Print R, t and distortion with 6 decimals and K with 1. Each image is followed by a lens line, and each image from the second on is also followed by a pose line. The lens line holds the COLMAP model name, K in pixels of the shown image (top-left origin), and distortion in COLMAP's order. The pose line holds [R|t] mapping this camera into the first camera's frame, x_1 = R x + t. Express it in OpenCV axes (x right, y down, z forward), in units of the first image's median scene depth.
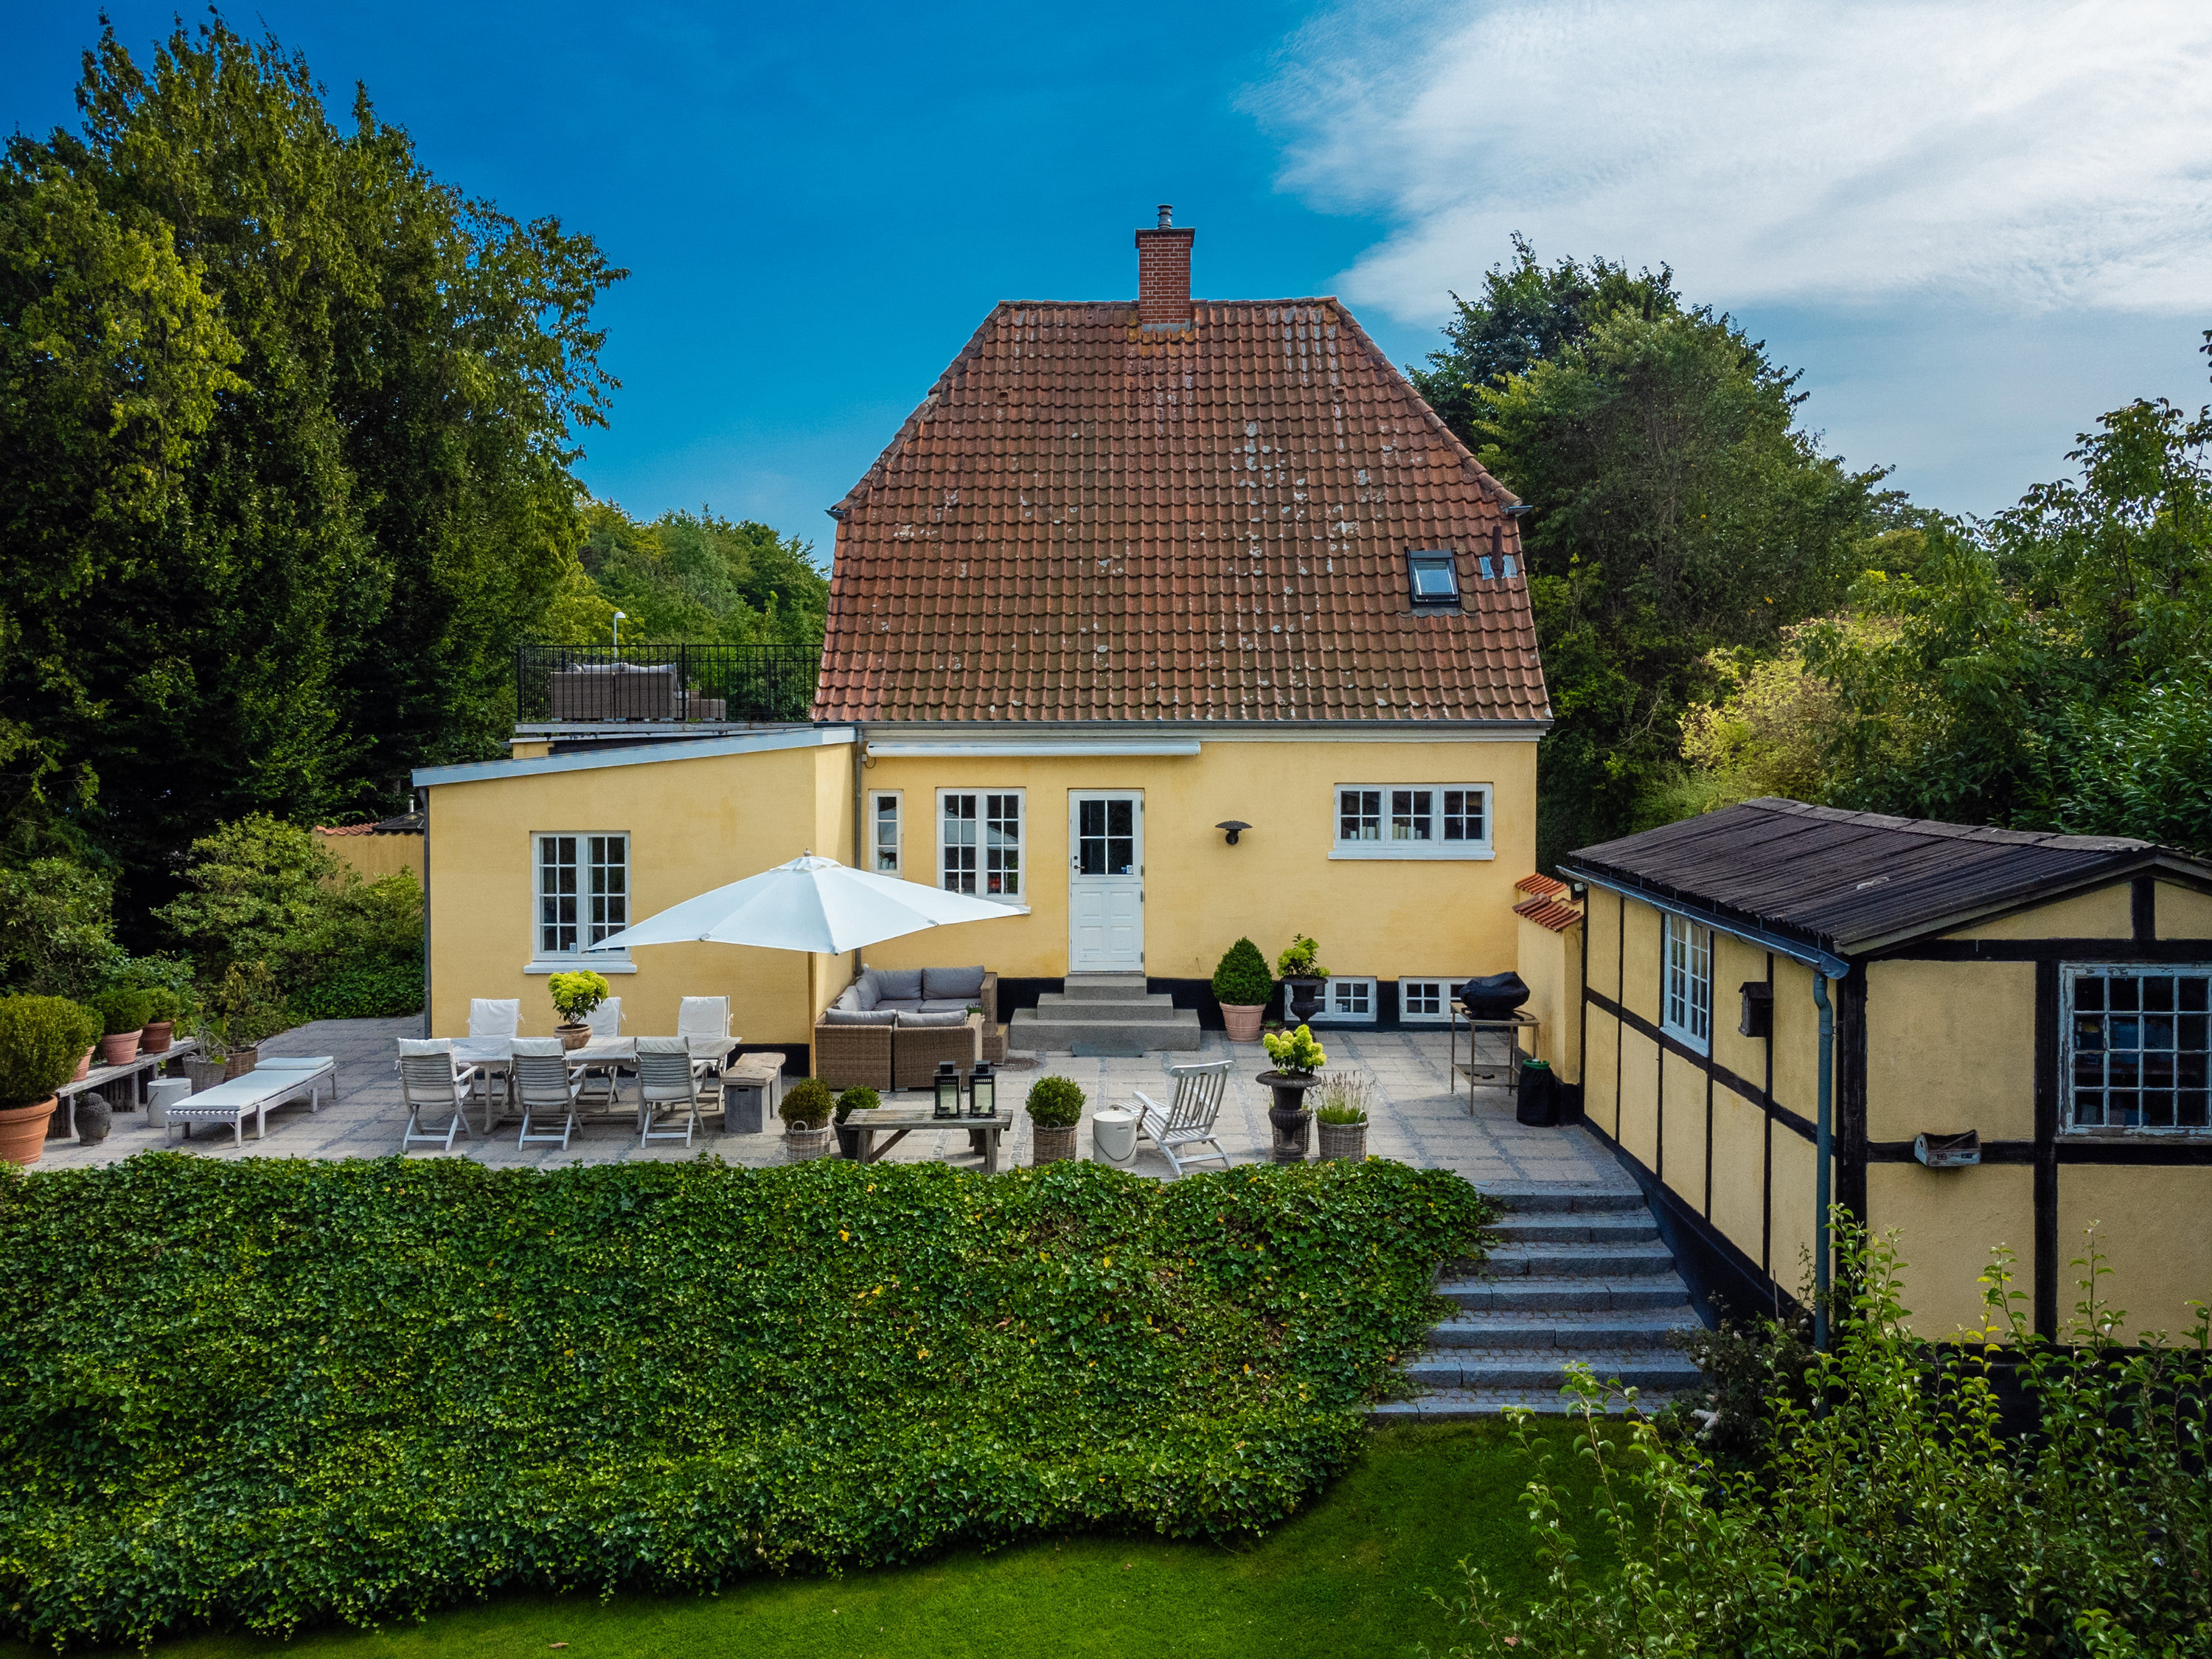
lens RADIAL K [[1855.9, 0, 979.3], [0, 1855.9, 824.0], [0, 0, 1]] dist [0.014209, -0.011086]
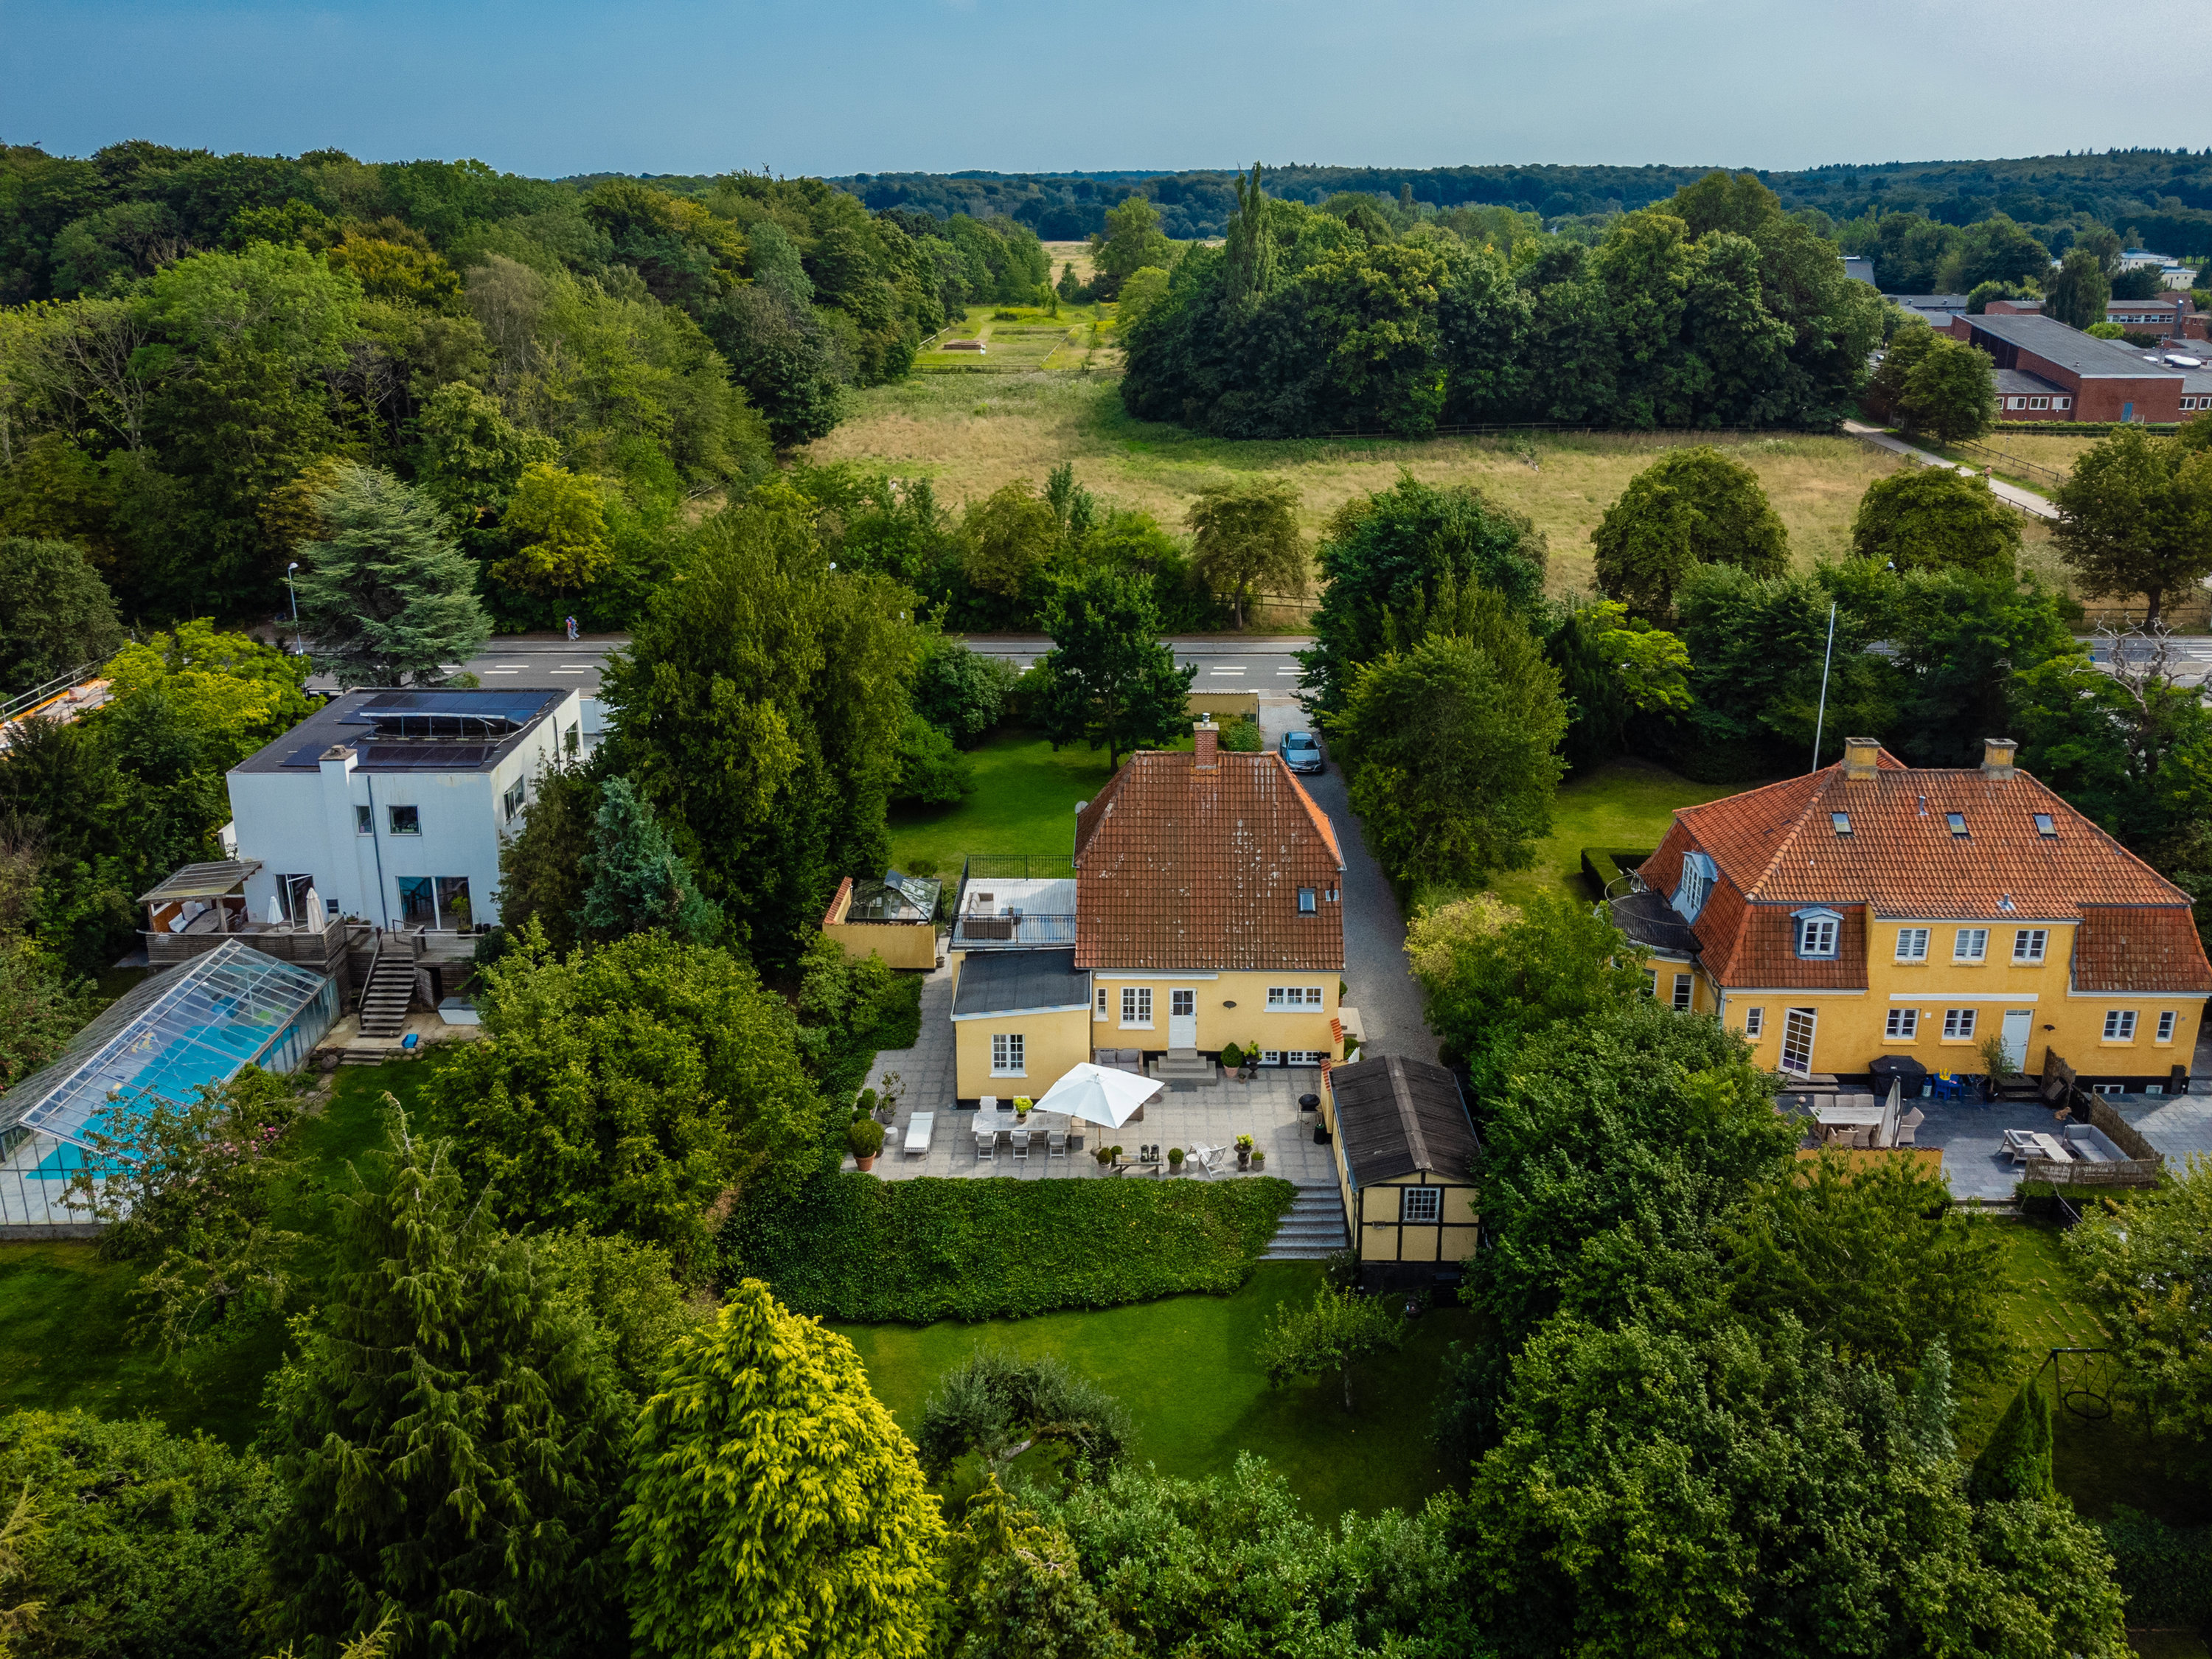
lens RADIAL K [[1855.9, 0, 979.3], [0, 1855.9, 824.0], [0, 0, 1]] dist [0.014209, -0.011086]
pose [[0.999798, -0.019937, -0.002510, -0.221913], [0.019783, 0.954643, 0.297096, -1.075490], [-0.003527, -0.297086, 0.954844, -1.548121]]
